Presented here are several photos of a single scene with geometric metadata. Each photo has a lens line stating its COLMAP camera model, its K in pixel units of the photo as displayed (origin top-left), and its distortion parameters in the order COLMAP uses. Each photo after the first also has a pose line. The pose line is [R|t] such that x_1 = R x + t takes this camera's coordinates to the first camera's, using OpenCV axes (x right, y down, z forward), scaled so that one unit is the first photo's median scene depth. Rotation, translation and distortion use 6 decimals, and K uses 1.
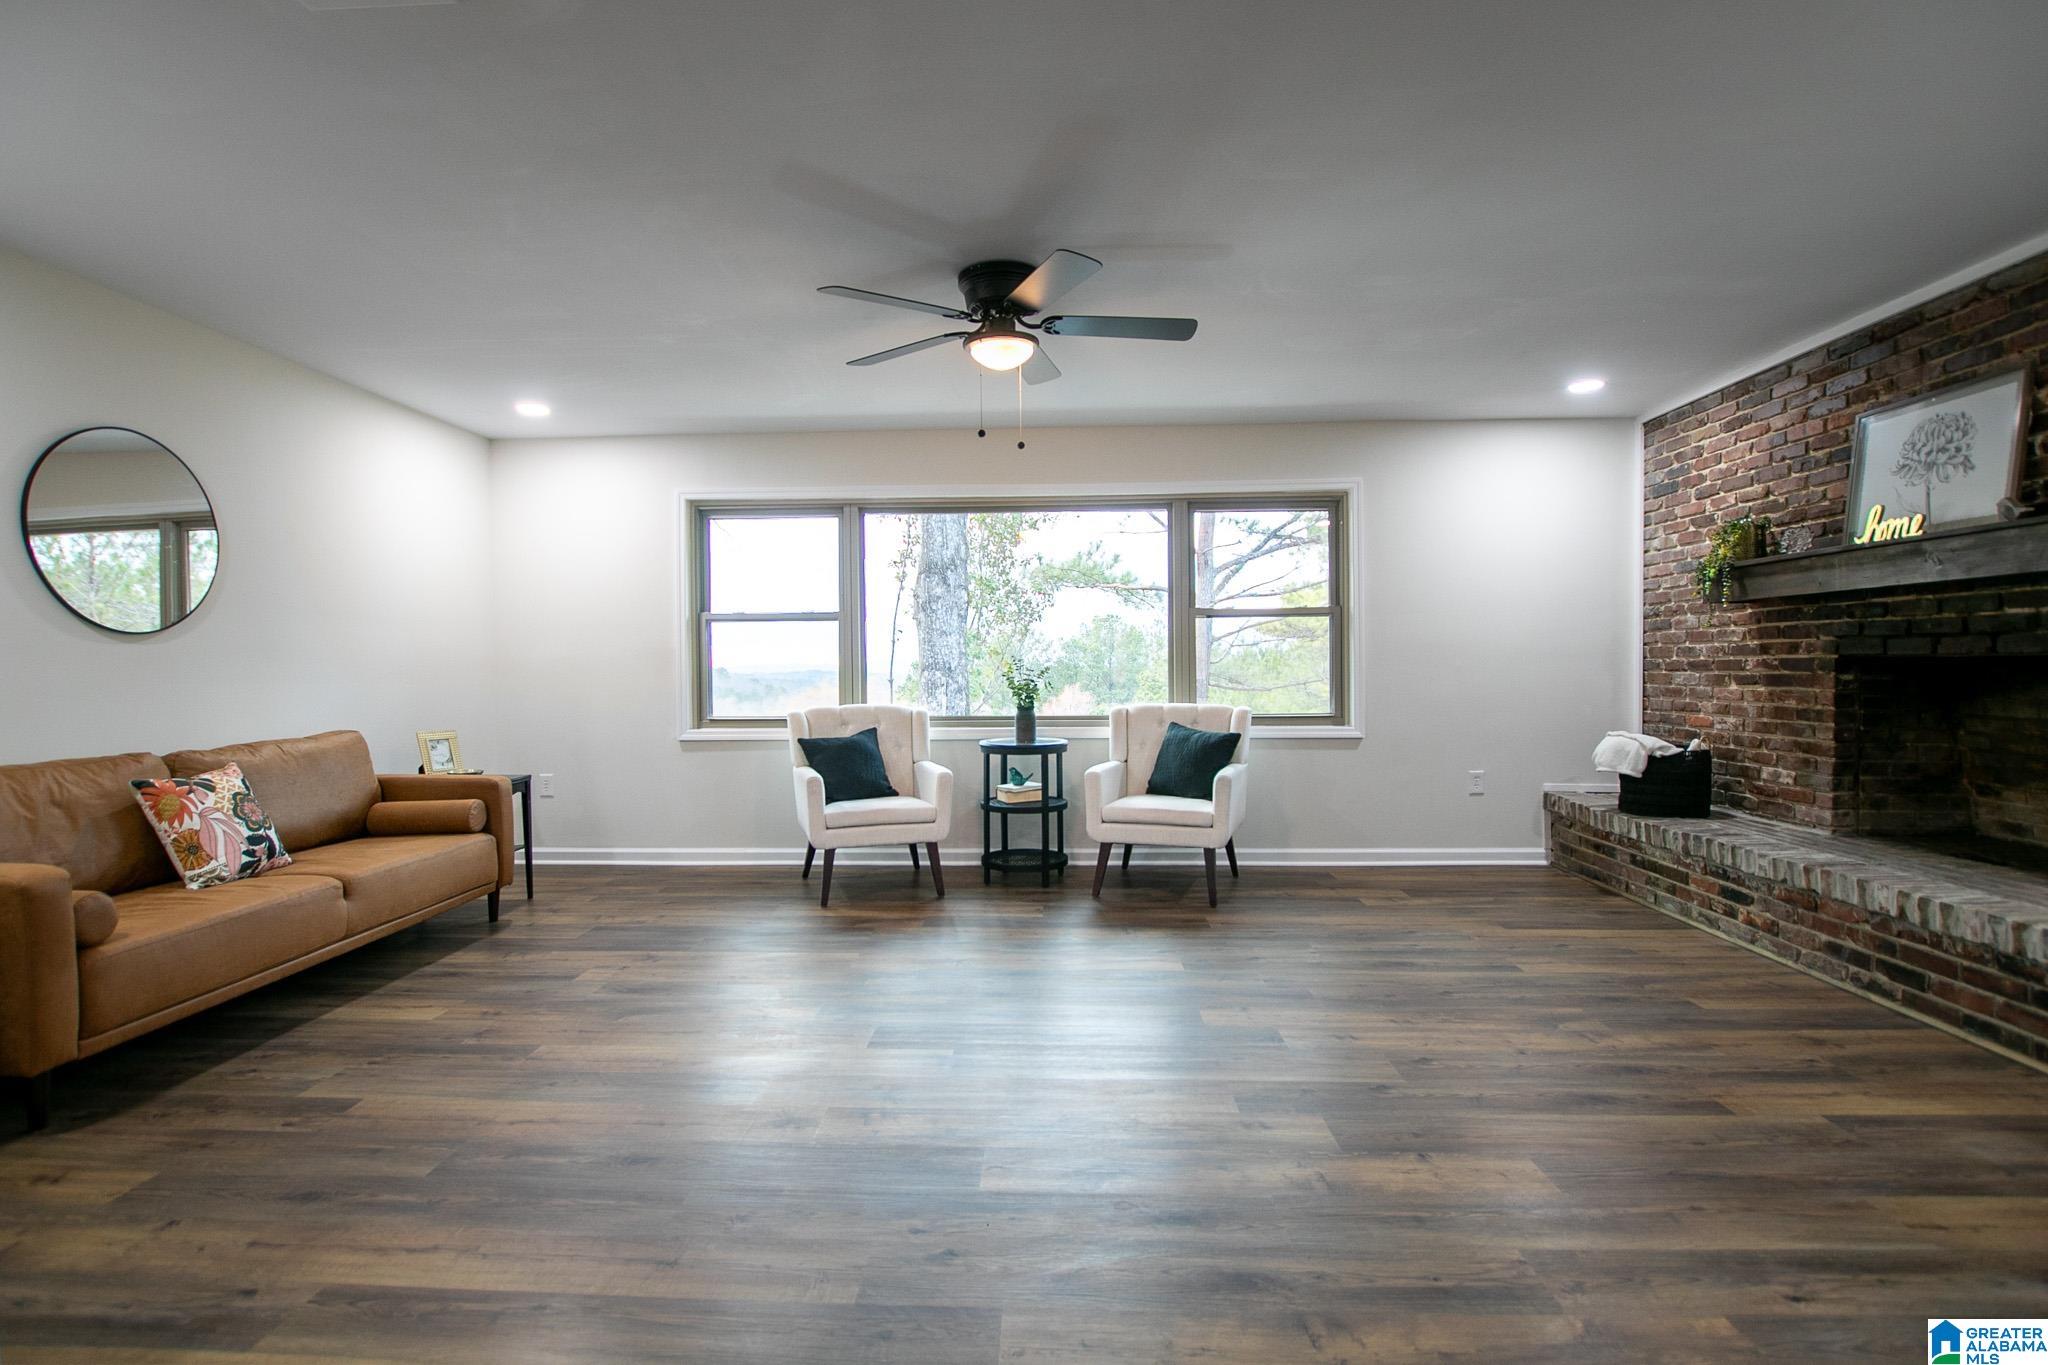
lens RADIAL K [[951.2, 0, 1019.0], [0, 951.2, 685.8], [0, 0, 1]] dist [-0.027639, 0.000652]
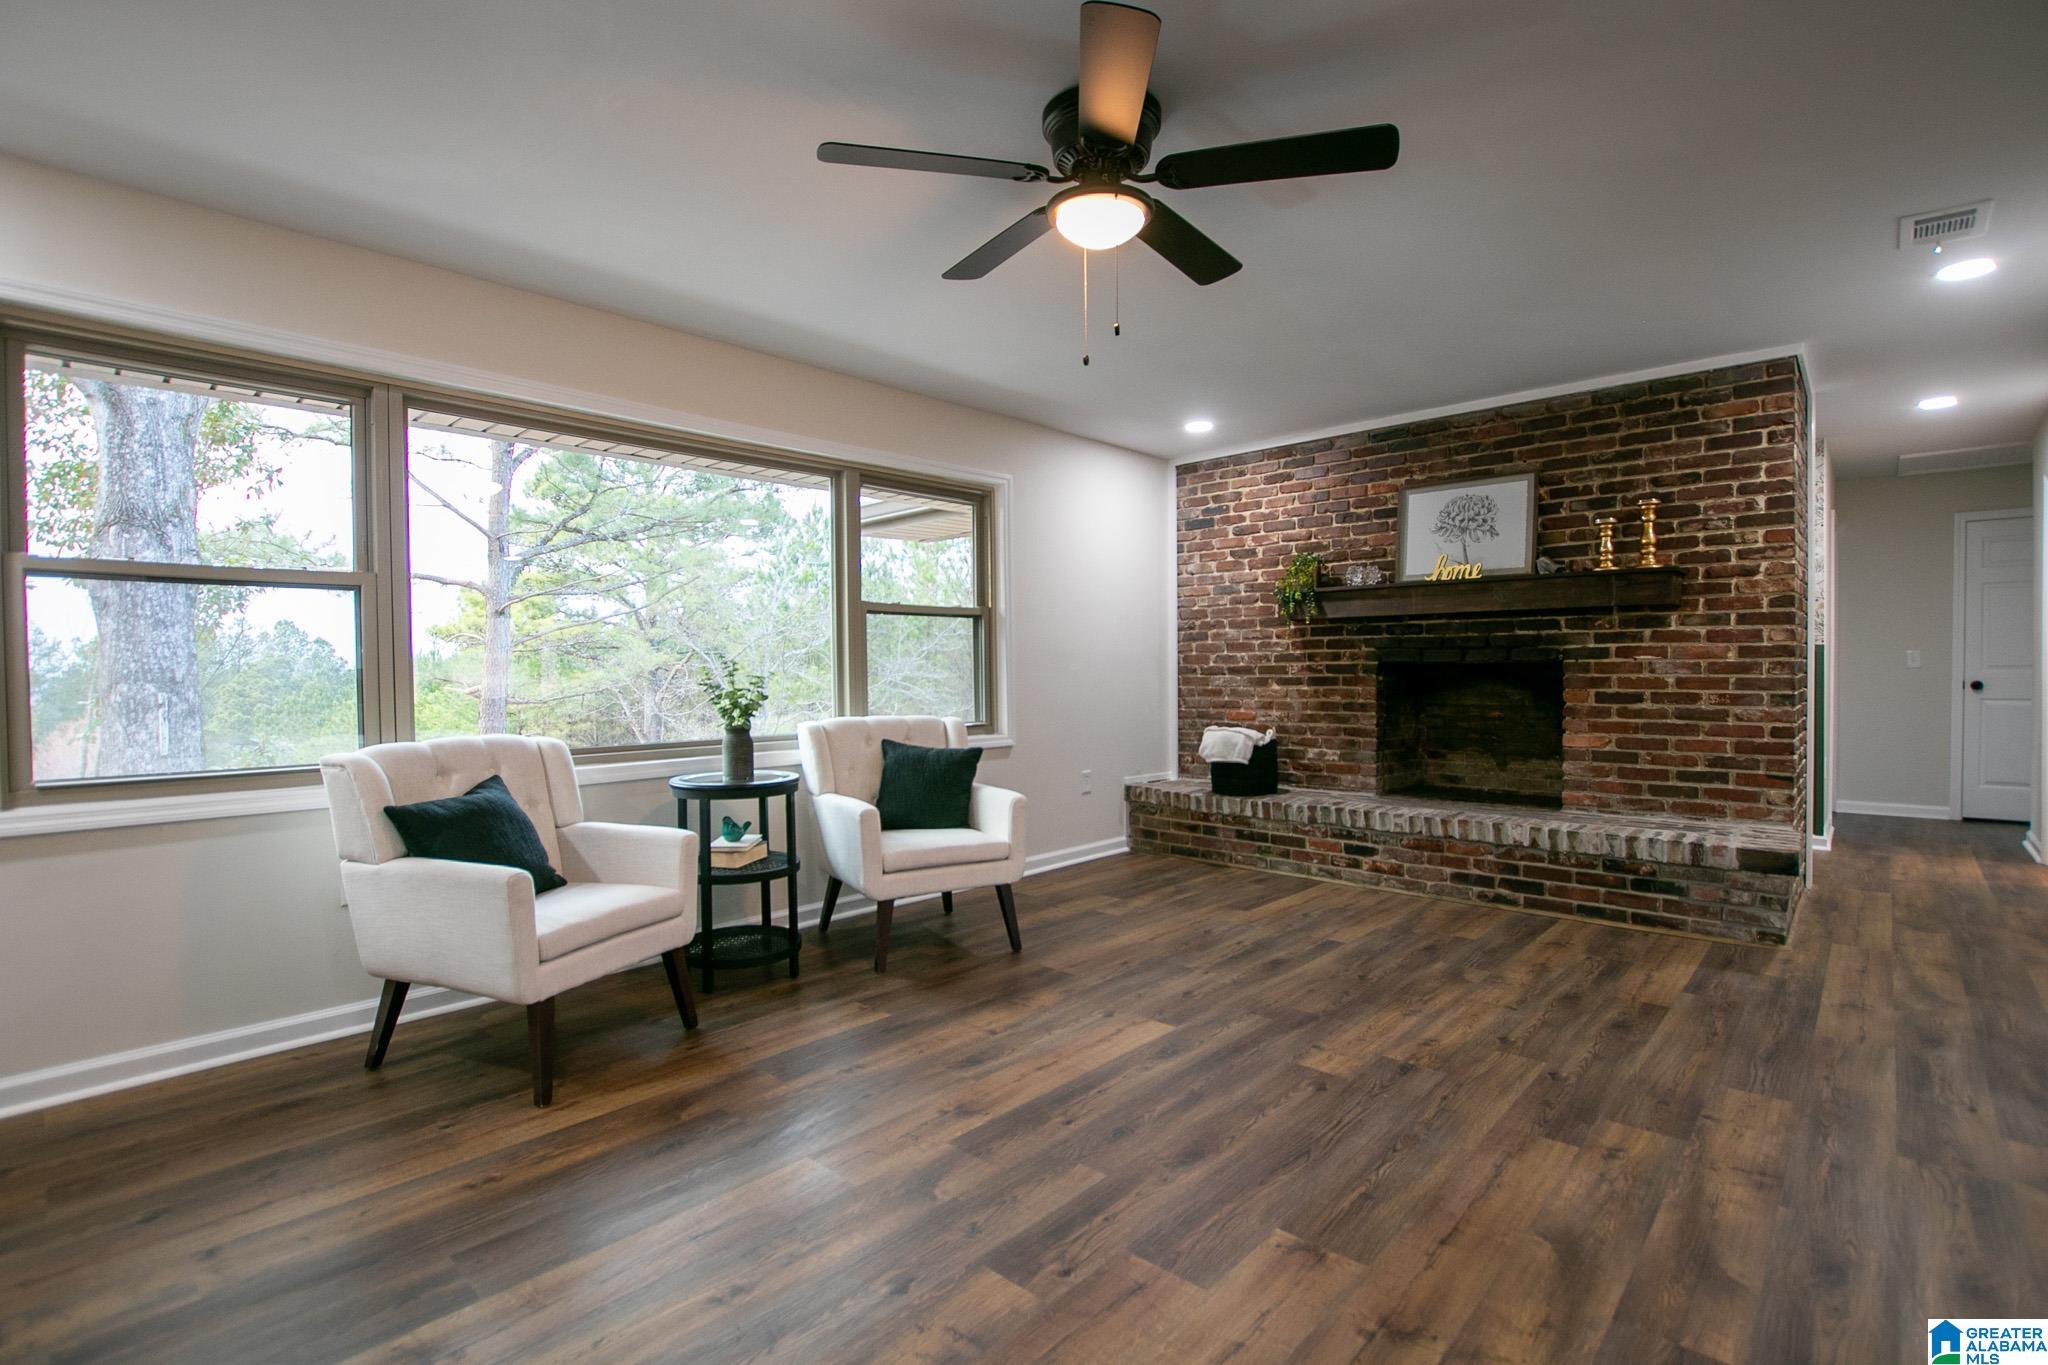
lens RADIAL K [[951.2, 0, 1020.7], [0, 951.2, 683.3], [0, 0, 1]] dist [-0.027639, 0.000652]
pose [[0.652118, -0.008924, 0.758065, -0.475367], [0.018489, 0.999821, -0.004136, -0.005443], [-0.757892, 0.016713, 0.652166, 0.472195]]
